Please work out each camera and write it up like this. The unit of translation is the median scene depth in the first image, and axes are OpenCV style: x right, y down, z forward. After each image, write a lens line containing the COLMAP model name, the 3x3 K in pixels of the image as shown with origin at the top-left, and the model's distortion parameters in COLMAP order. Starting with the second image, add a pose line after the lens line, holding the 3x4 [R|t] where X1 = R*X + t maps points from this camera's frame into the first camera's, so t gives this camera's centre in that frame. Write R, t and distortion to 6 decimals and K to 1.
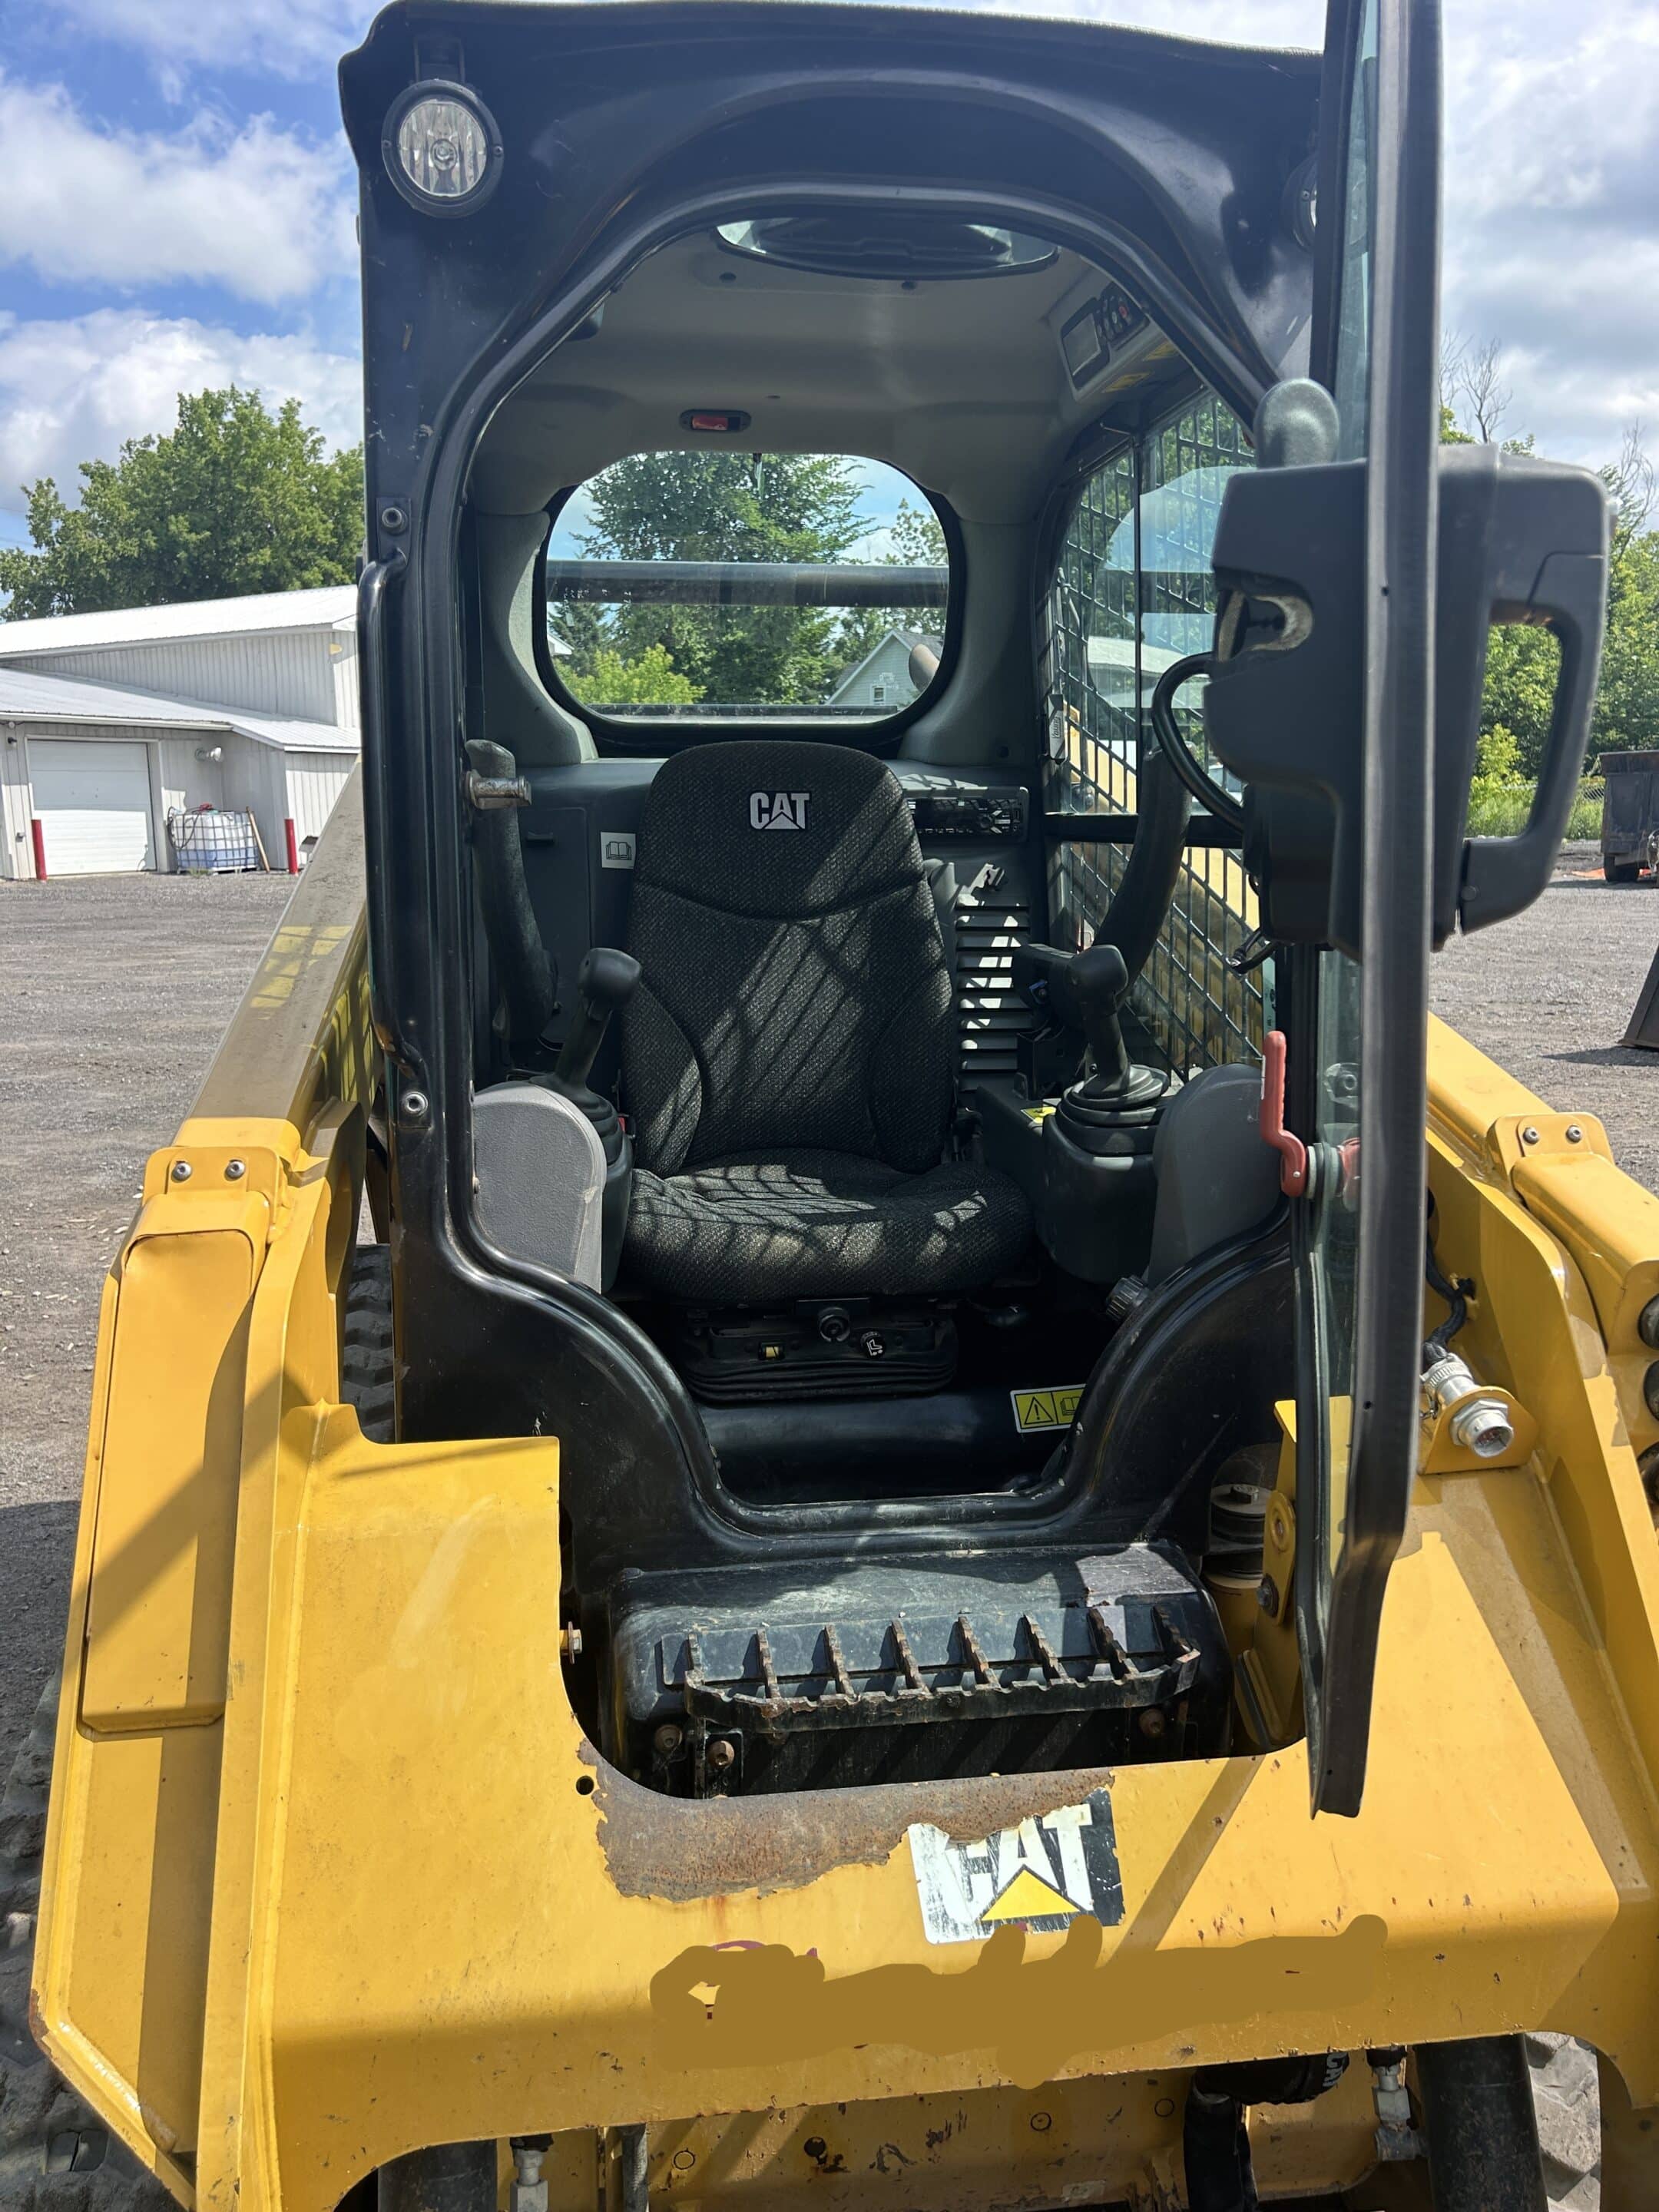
lens RADIAL K [[1682.6, 0, 814.8], [0, 1682.6, 1106.3], [0, 0, 1]] dist [0.070612, -0.077944]
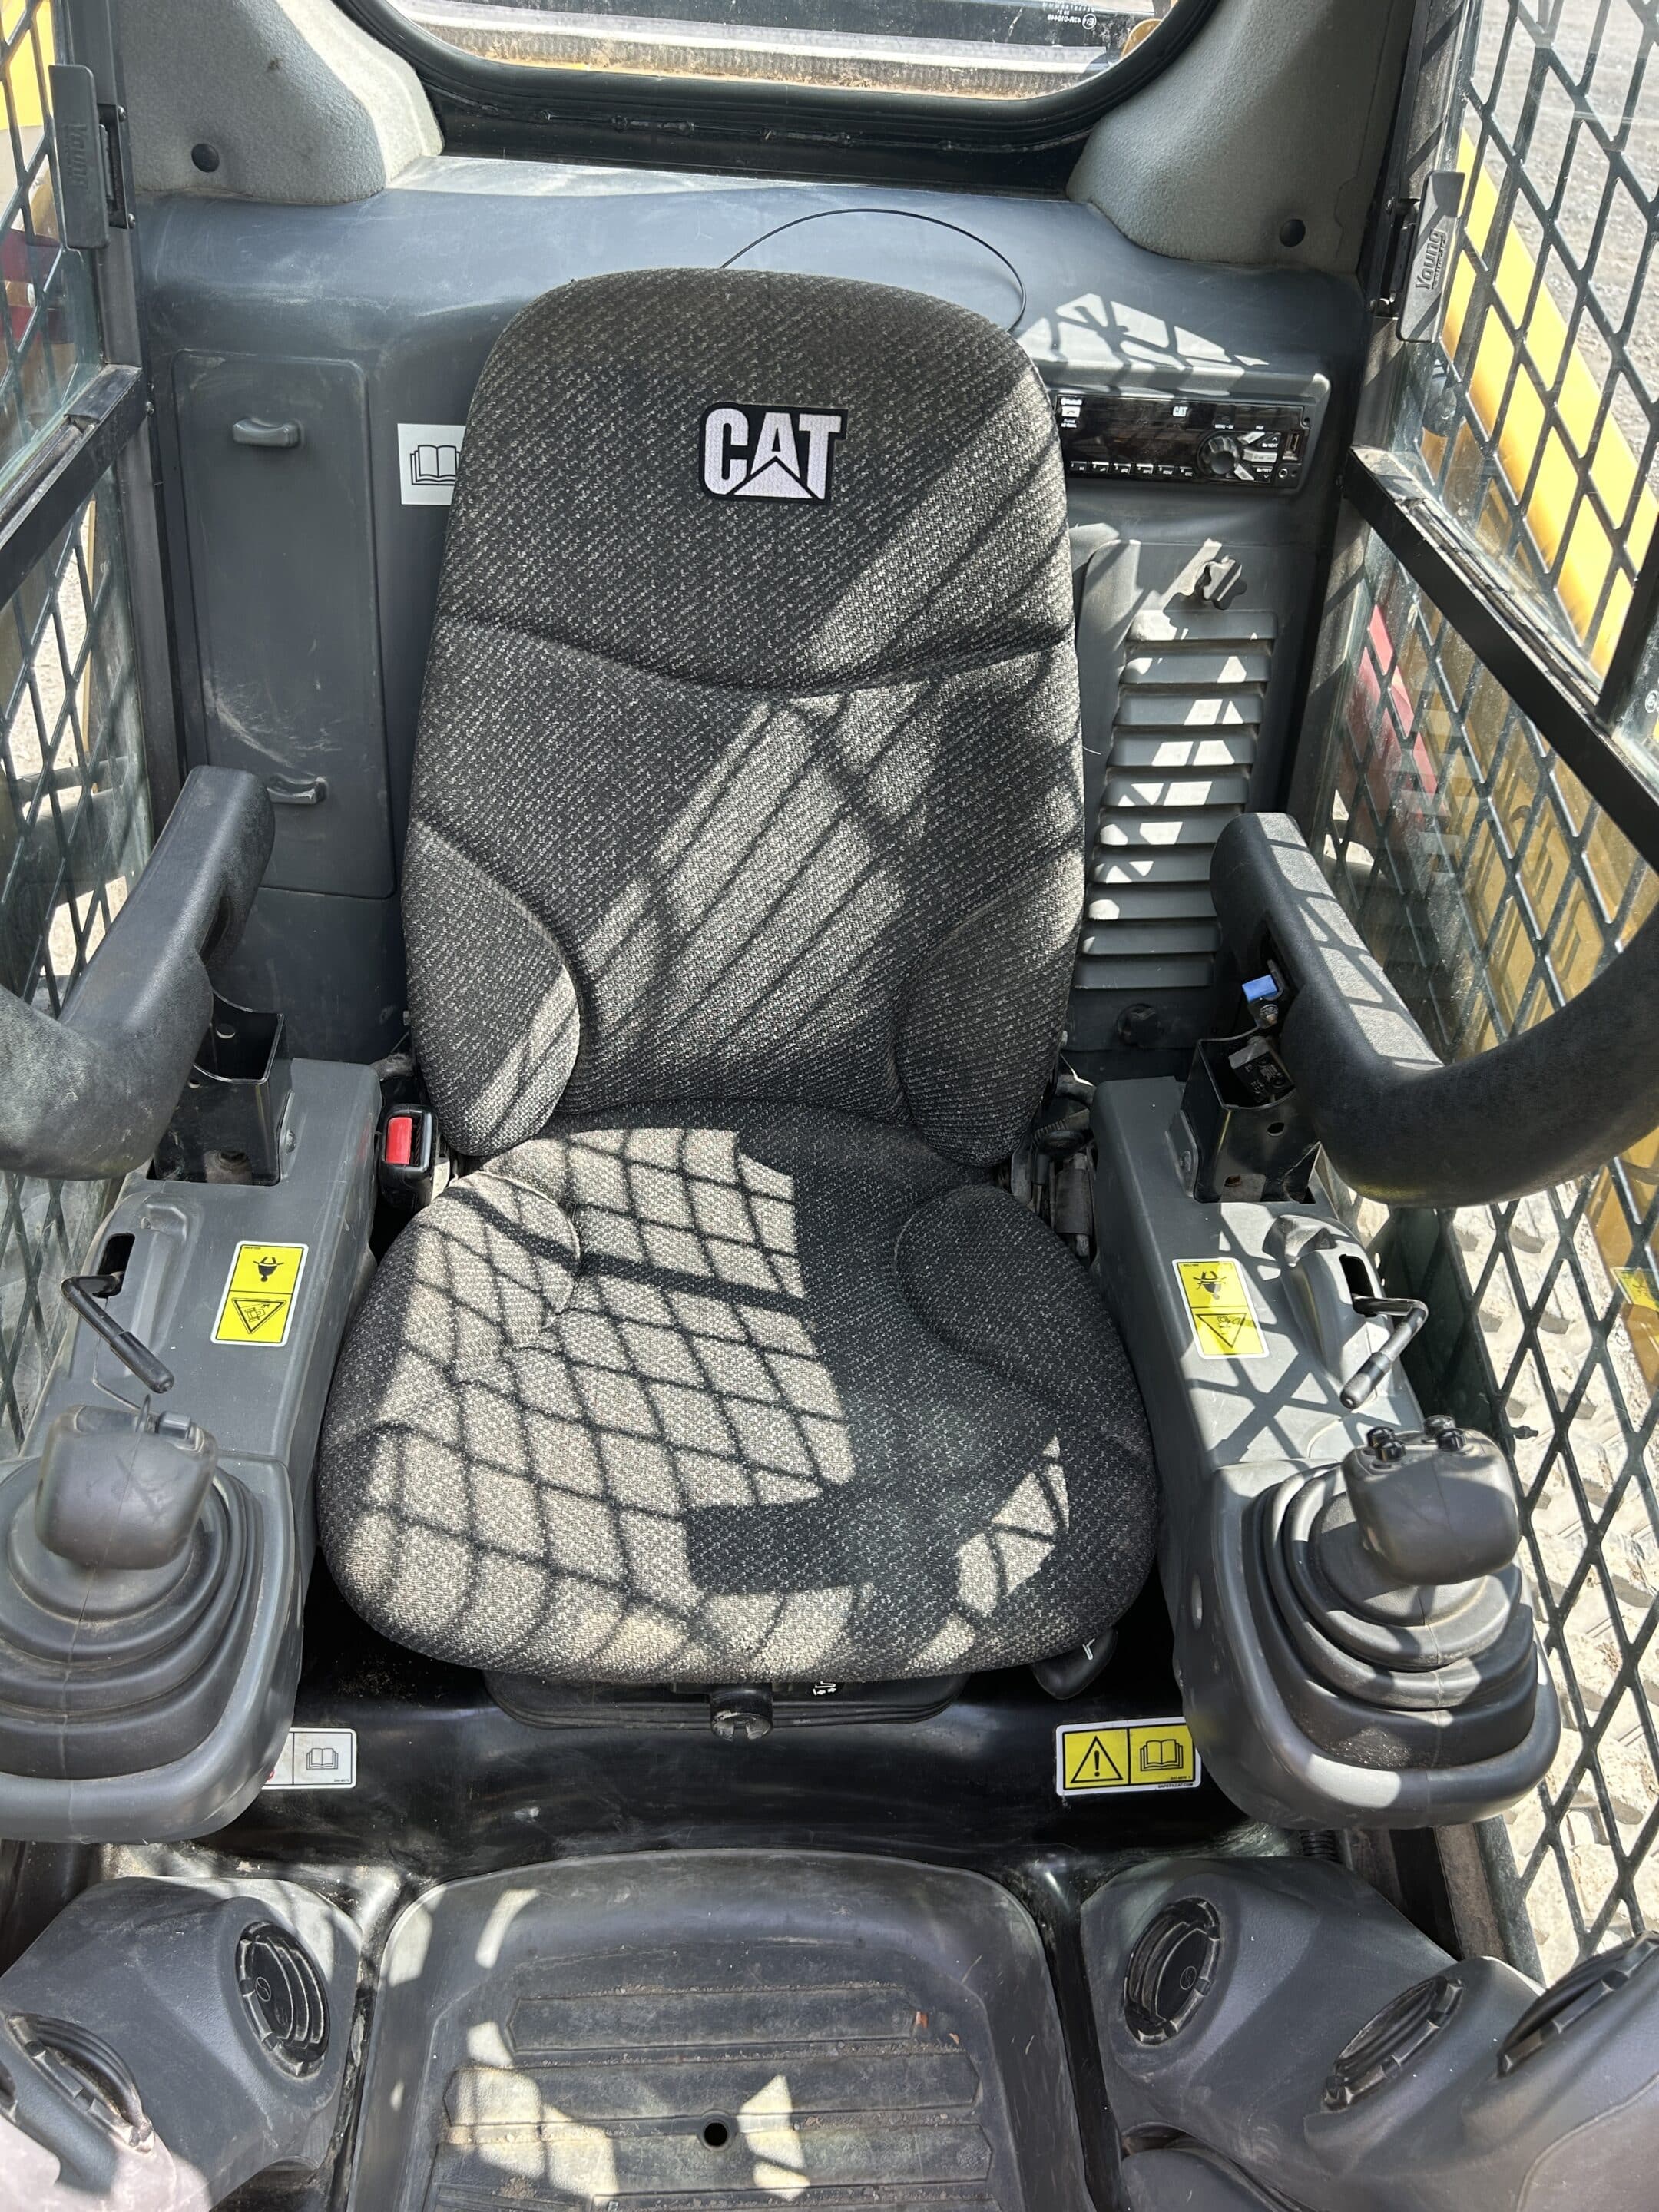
lens RADIAL K [[1682.6, 0, 822.1], [0, 1682.6, 1113.2], [0, 0, 1]] dist [0.070612, -0.077944]
pose [[0.993409, 0.113329, -0.017165, 0.020355], [-0.090233, 0.865568, 0.492595, -0.248003], [0.070682, -0.487799, 0.870090, 0.523278]]
